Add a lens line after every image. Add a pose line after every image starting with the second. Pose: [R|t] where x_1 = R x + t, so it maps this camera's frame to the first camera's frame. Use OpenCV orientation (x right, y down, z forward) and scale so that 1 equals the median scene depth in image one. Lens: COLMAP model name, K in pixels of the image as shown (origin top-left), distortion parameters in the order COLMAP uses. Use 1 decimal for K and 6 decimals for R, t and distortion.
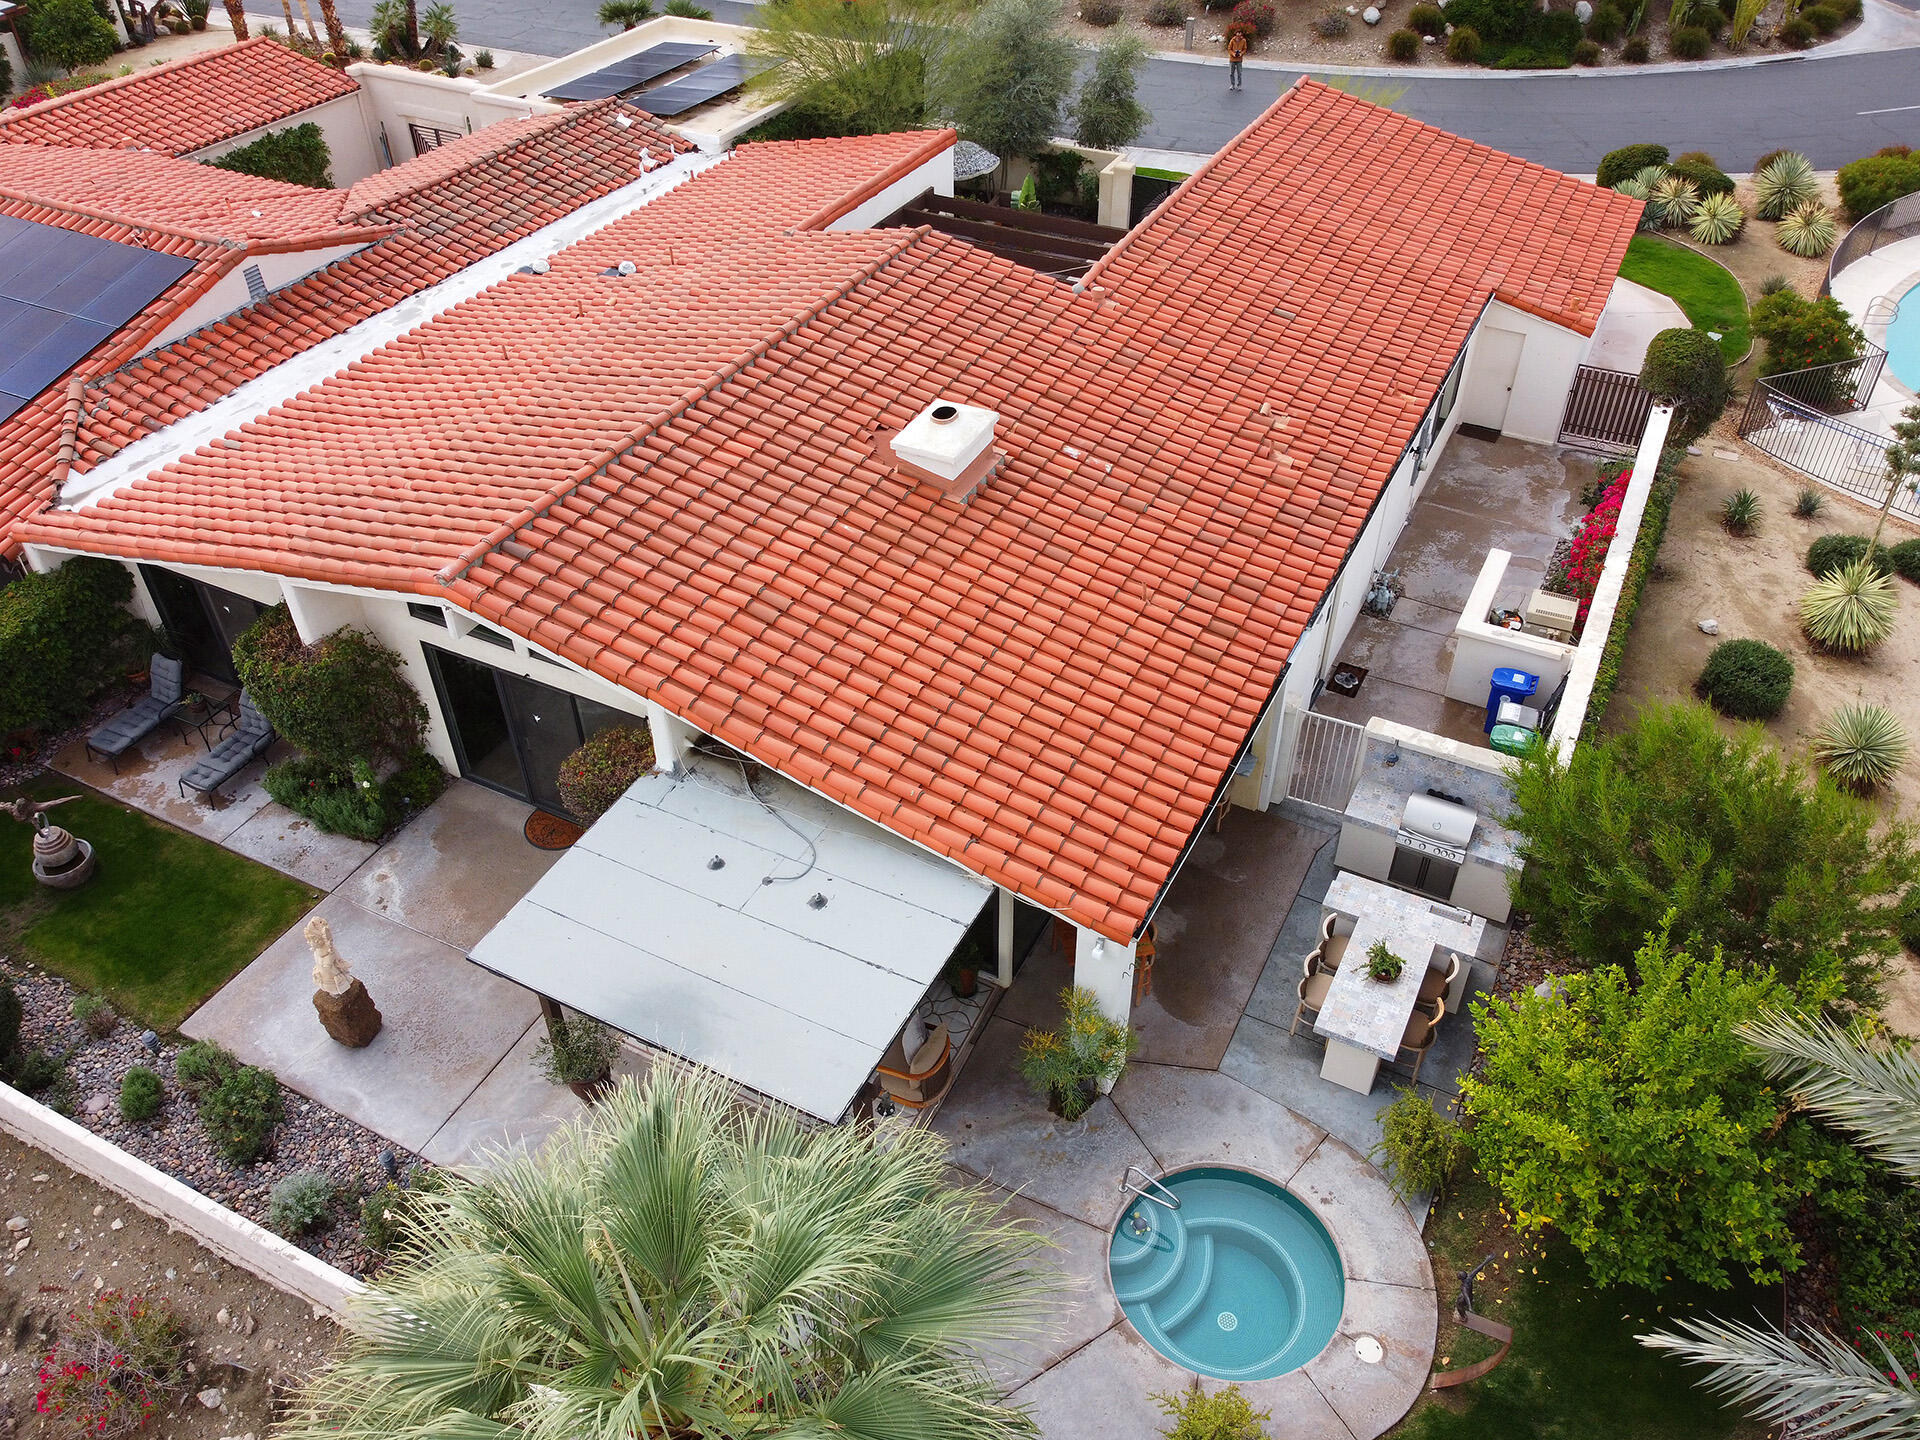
lens RADIAL K [[1460.9, 0, 960.0], [0, 1460.9, 720.0], [0, 0, 1]] dist [-0.005702, 0.000395]
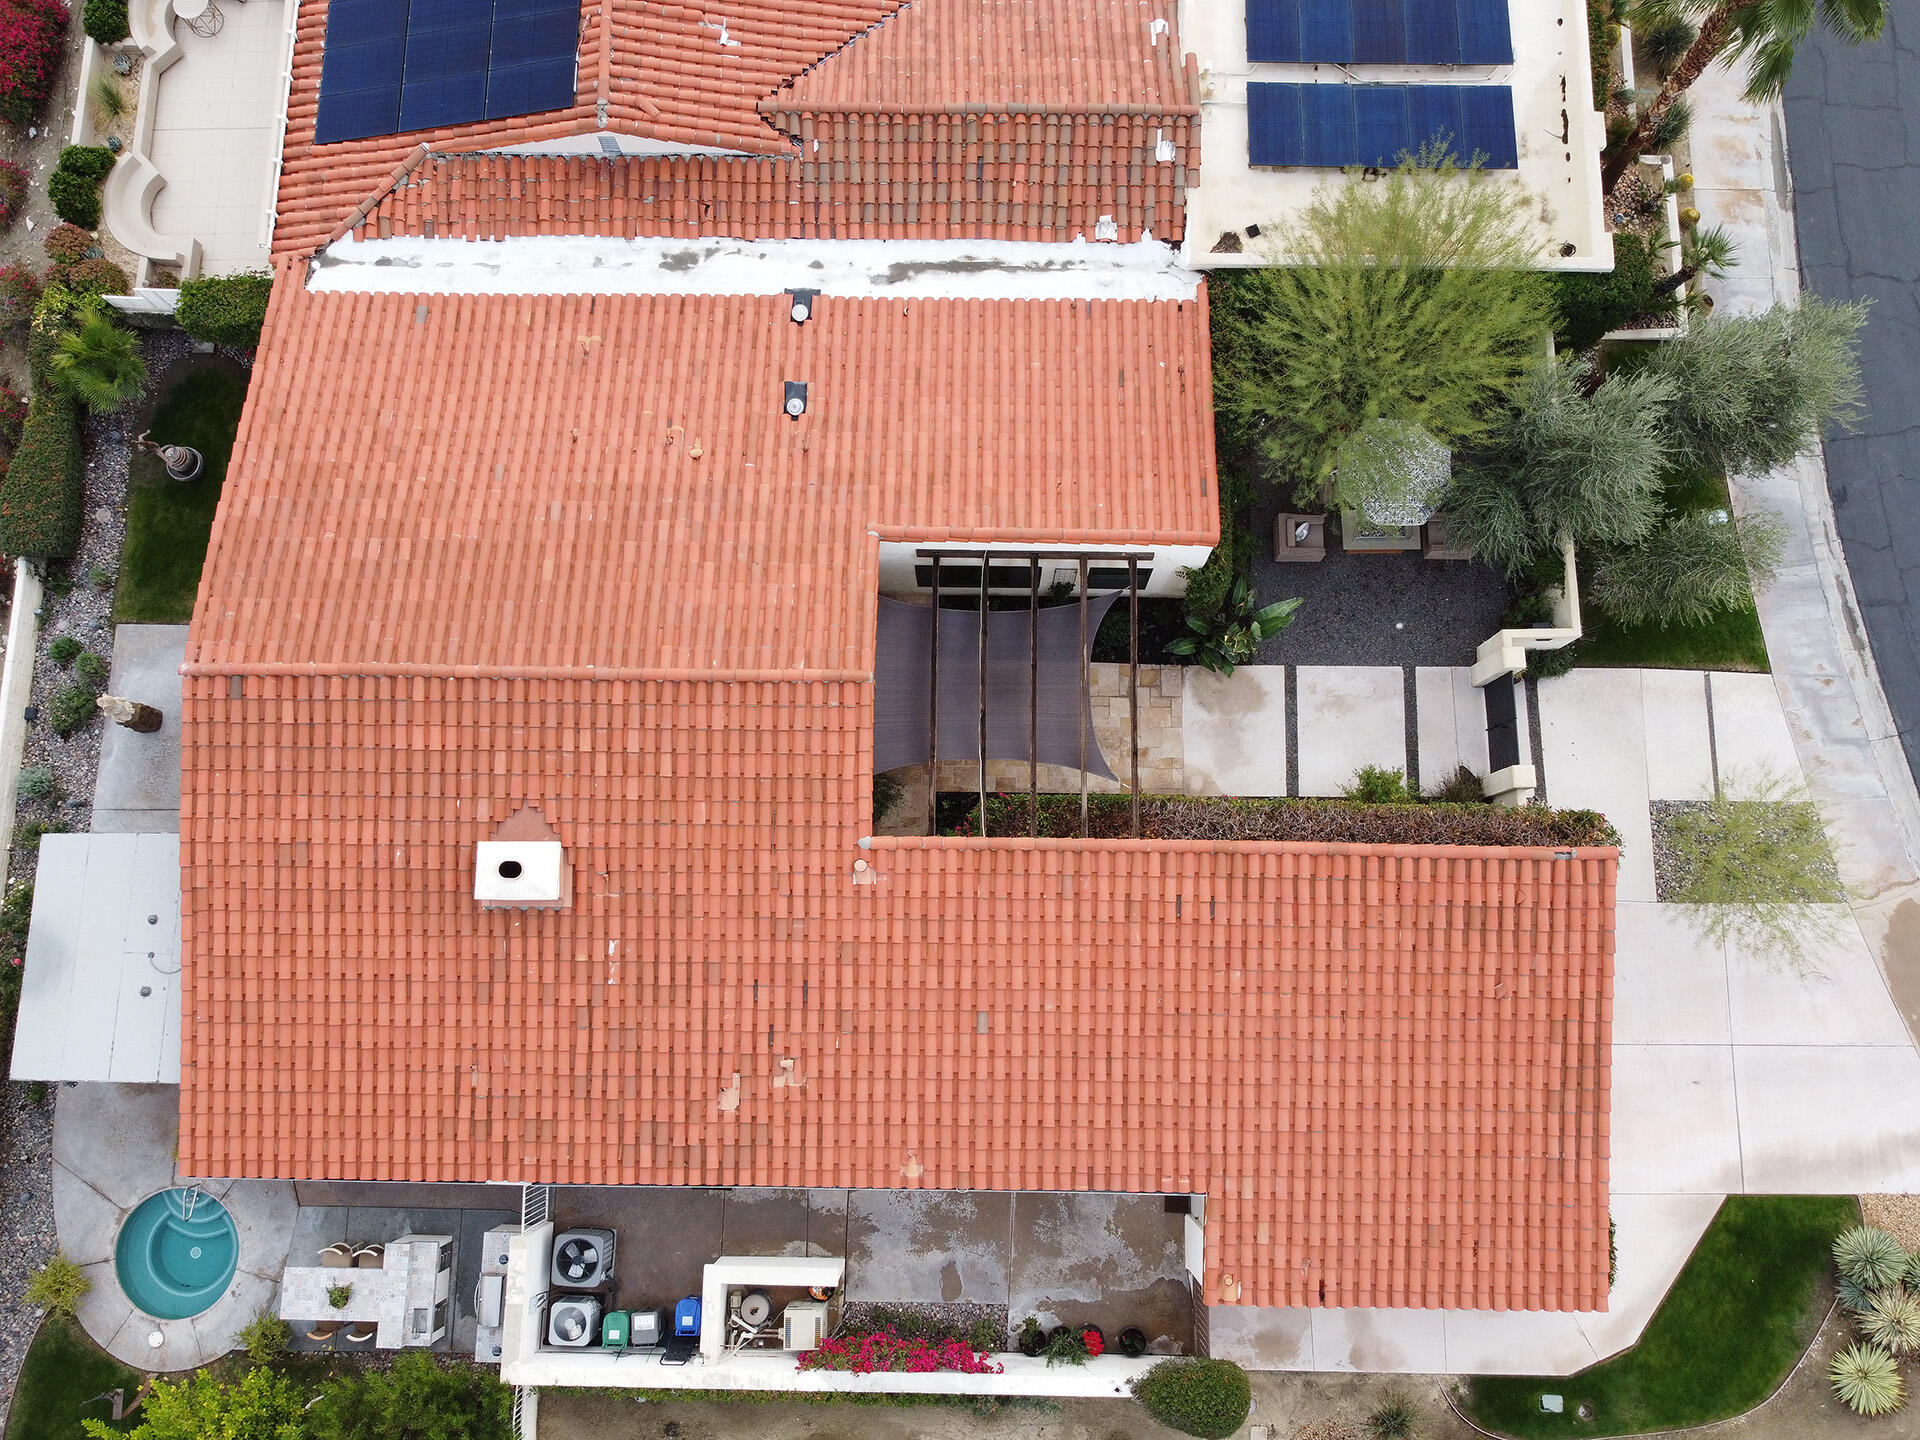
lens RADIAL K [[1460.9, 0, 960.0], [0, 1460.9, 720.0], [0, 0, 1]] dist [-0.005702, 0.000395]
pose [[0.441272, 0.883575, -0.156764, 0.239604], [-0.572029, 0.411562, 0.709507, -1.365176], [0.691420, -0.223412, 0.687041, 0.436121]]
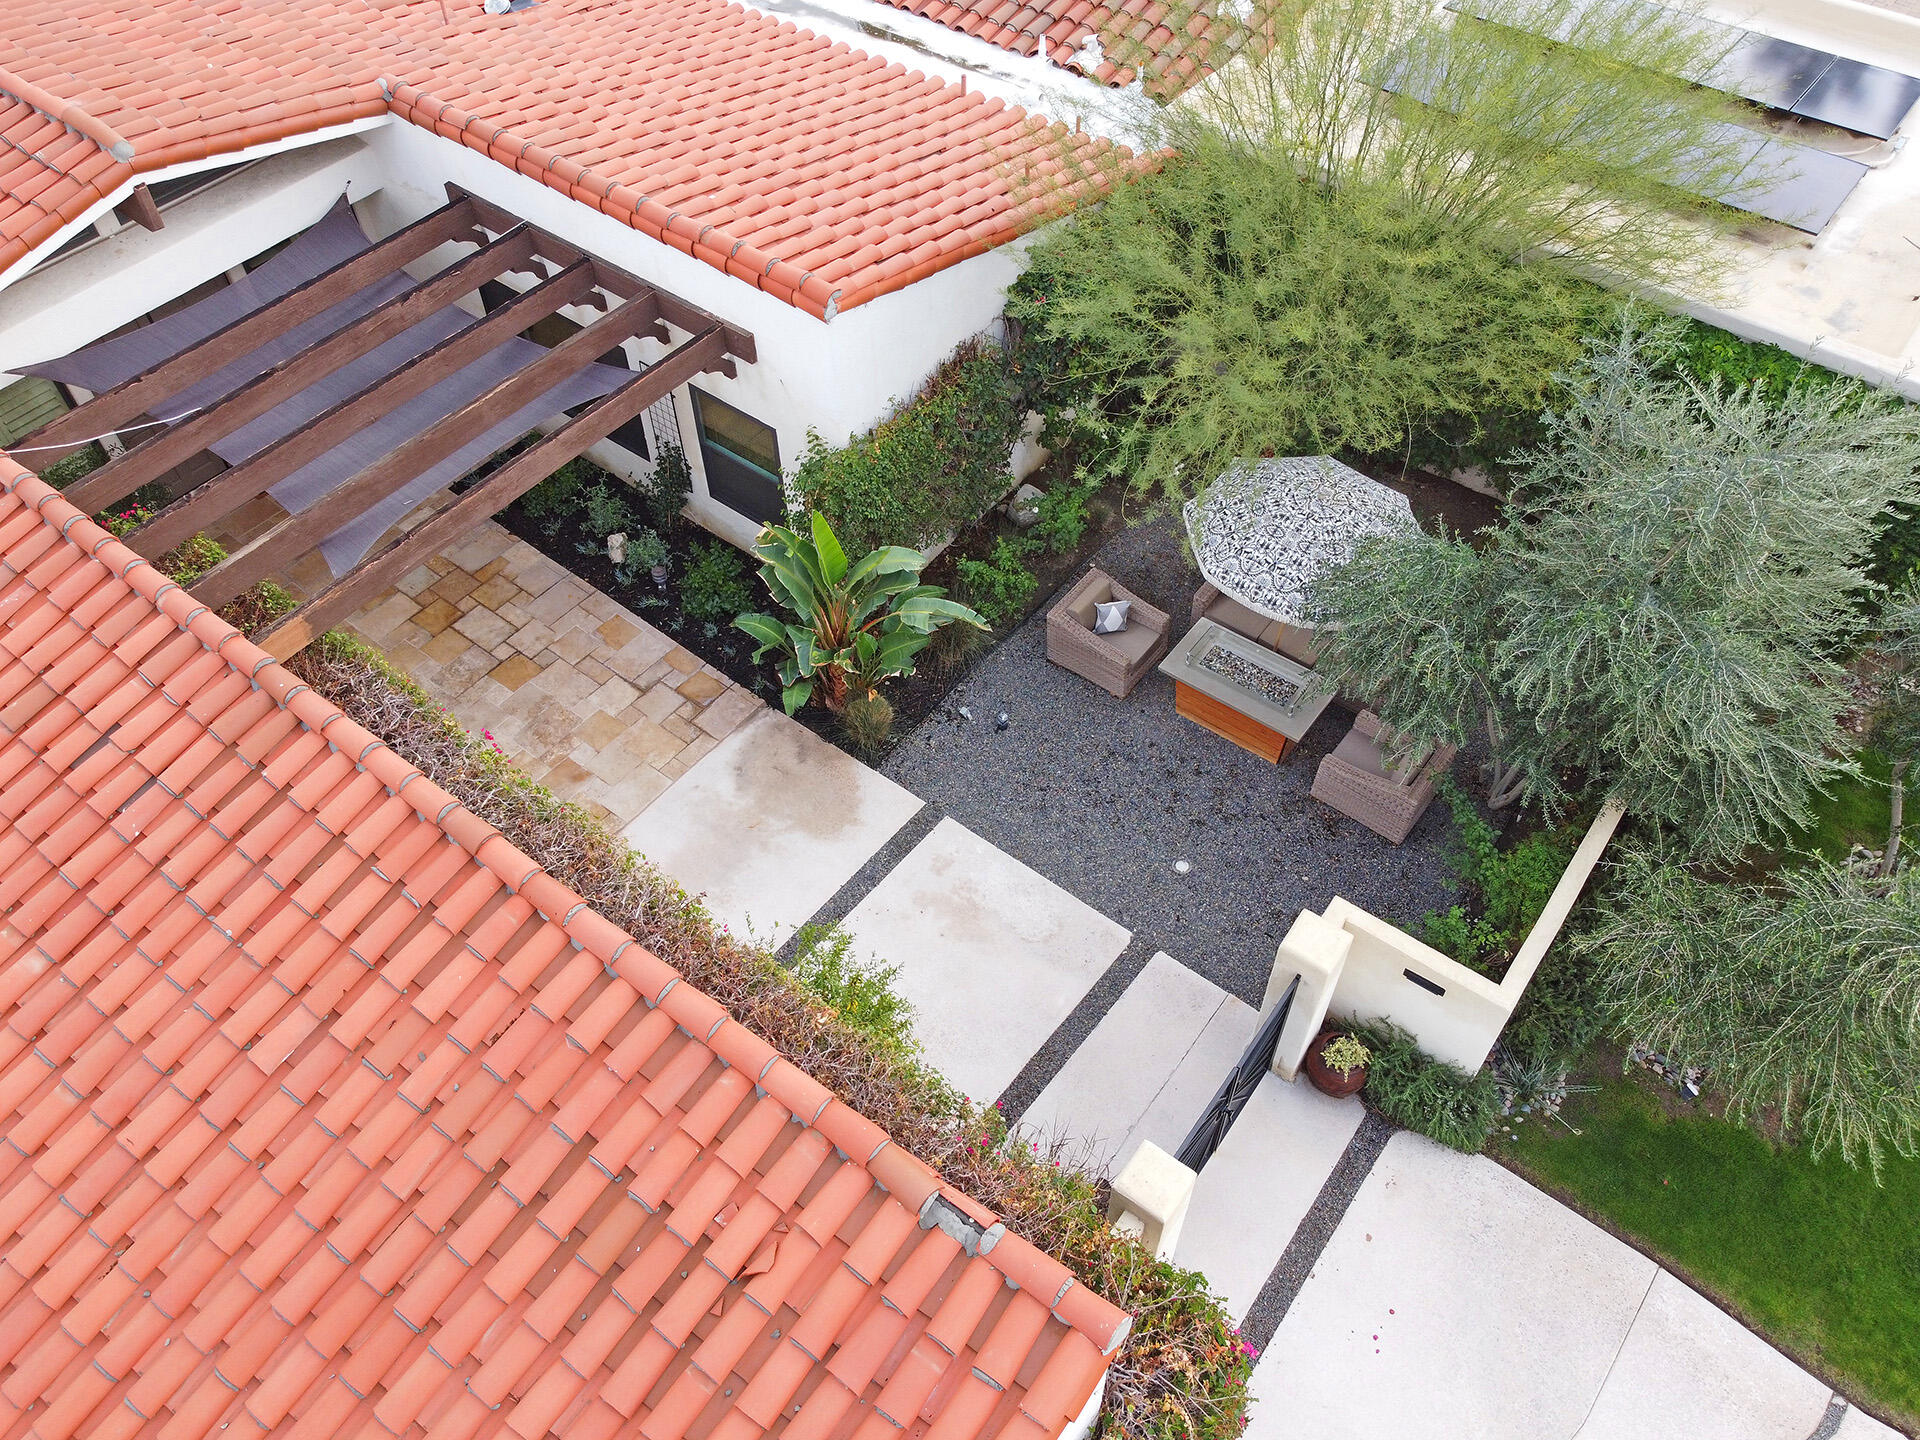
lens RADIAL K [[1460.9, 0, 960.0], [0, 1460.9, 720.0], [0, 0, 1]] dist [-0.005702, 0.000395]
pose [[-0.196336, 0.755601, -0.624915, 0.510869], [-0.618294, 0.399244, 0.676991, -1.011343], [0.761029, 0.519299, 0.388798, 1.442059]]
